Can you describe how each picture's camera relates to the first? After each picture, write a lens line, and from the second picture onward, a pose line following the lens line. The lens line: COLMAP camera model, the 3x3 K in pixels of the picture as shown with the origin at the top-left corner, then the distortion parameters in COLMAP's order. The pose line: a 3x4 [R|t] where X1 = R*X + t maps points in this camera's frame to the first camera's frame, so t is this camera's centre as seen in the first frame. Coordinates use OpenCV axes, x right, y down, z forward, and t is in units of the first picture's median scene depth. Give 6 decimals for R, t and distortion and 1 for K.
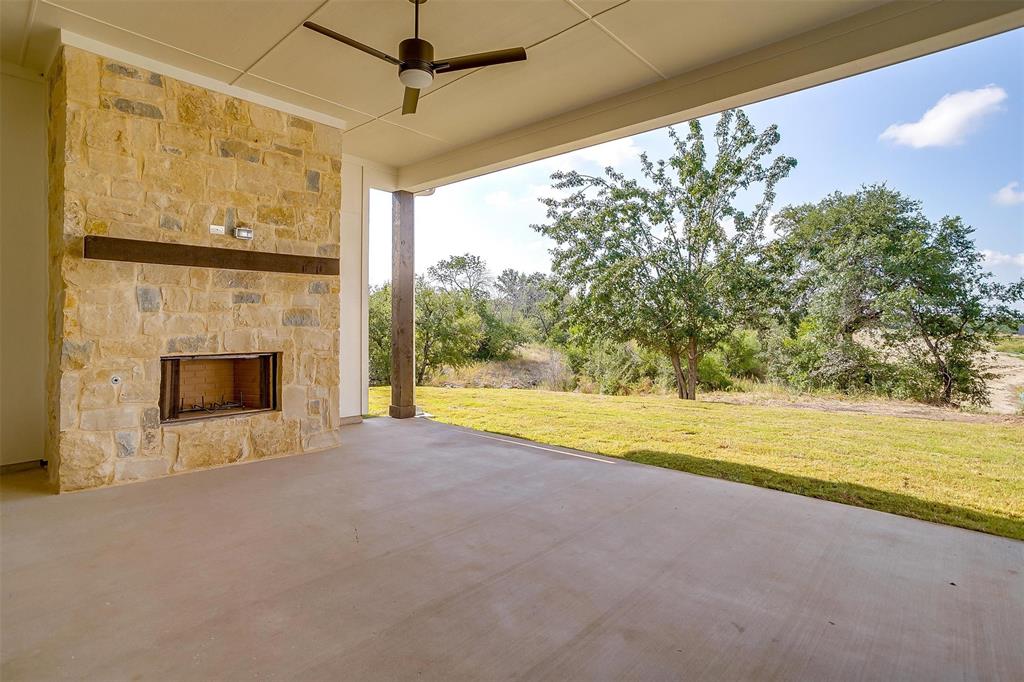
lens RADIAL K [[518.6, 0, 511.8], [0, 518.6, 325.9], [0, 0, 1]] dist [-0.000327, 0.001107]
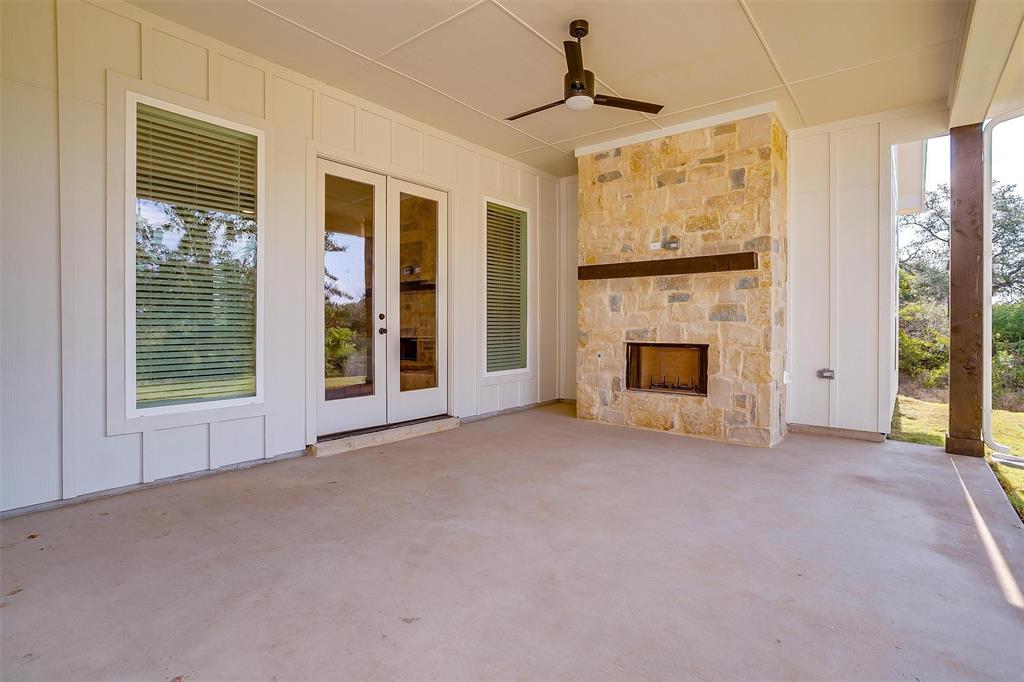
lens RADIAL K [[518.6, 0, 511.8], [0, 518.6, 325.9], [0, 0, 1]] dist [-0.000327, 0.001107]
pose [[0.076591, 0.006094, -0.997044, 0.676745], [-0.001608, 0.999981, 0.005988, 0.005211], [0.997061, 0.001145, 0.076600, 0.536030]]
